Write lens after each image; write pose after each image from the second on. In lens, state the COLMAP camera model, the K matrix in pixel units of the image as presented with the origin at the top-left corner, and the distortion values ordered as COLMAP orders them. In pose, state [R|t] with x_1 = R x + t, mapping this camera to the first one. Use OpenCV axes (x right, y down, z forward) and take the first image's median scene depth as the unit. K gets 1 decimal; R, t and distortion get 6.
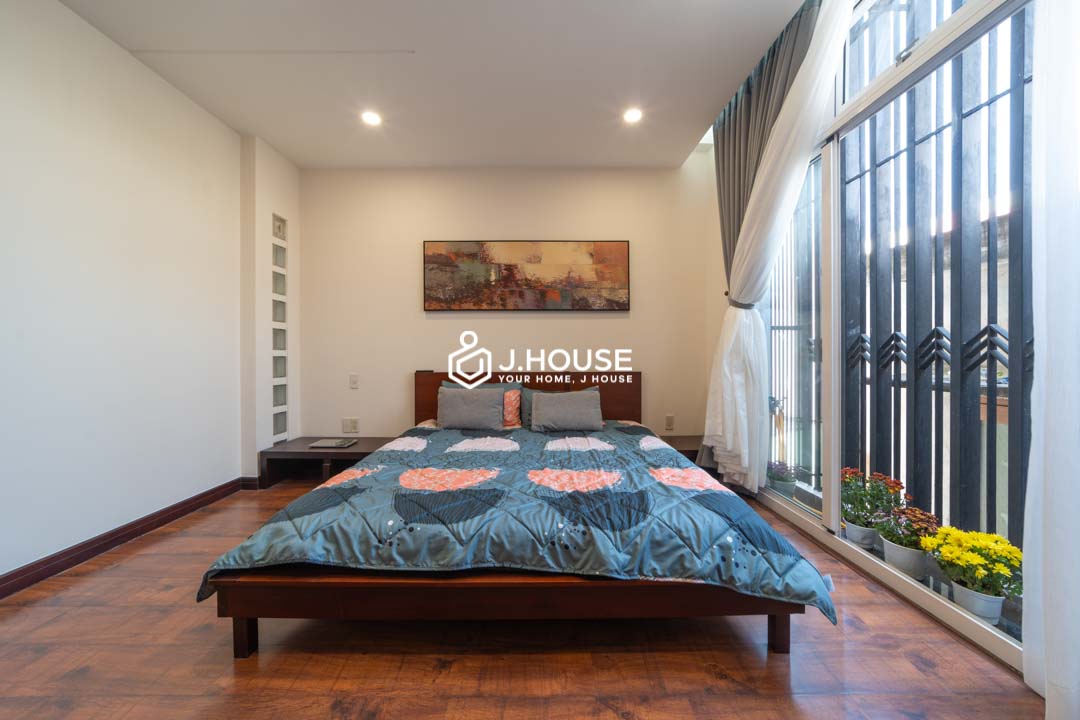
lens RADIAL K [[372.2, 0, 540.0], [0, 372.2, 360.0], [0, 0, 1]] dist [-0.031931, 0.000020]
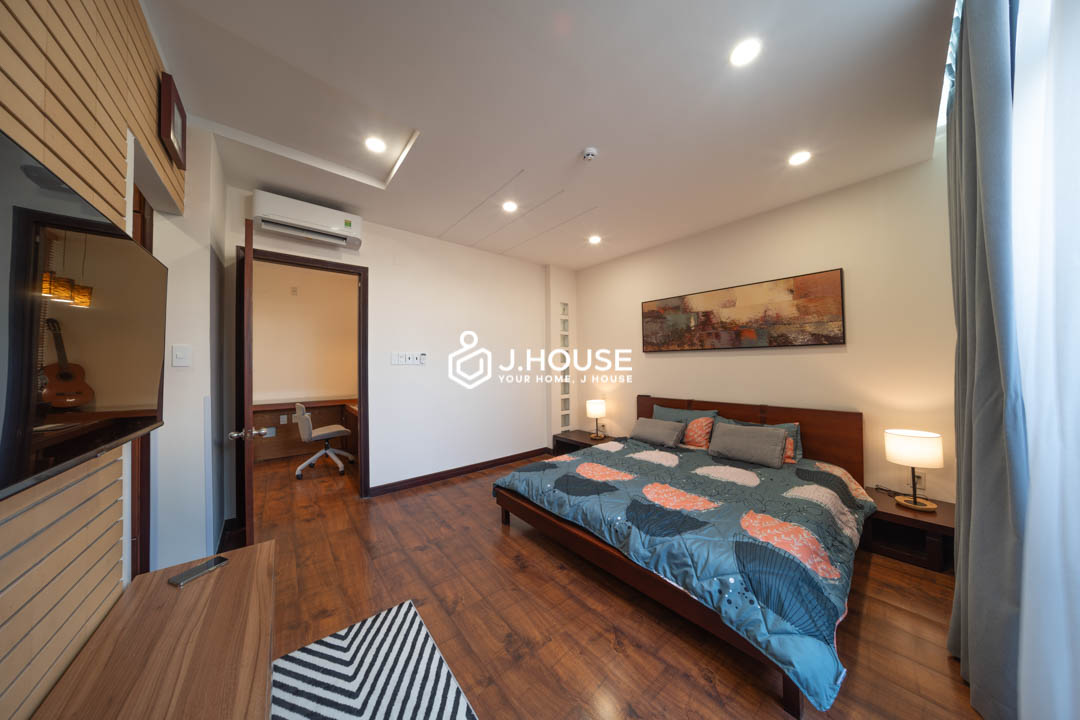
lens RADIAL K [[317.2, 0, 540.0], [0, 317.2, 360.0], [0, 0, 1]] dist [-0.025141, -0.000025]
pose [[0.635014, -0.012685, -0.772396, 0.361147], [0.004020, 0.999906, -0.013117, -0.089953], [0.772490, 0.005224, 0.635005, -0.057749]]
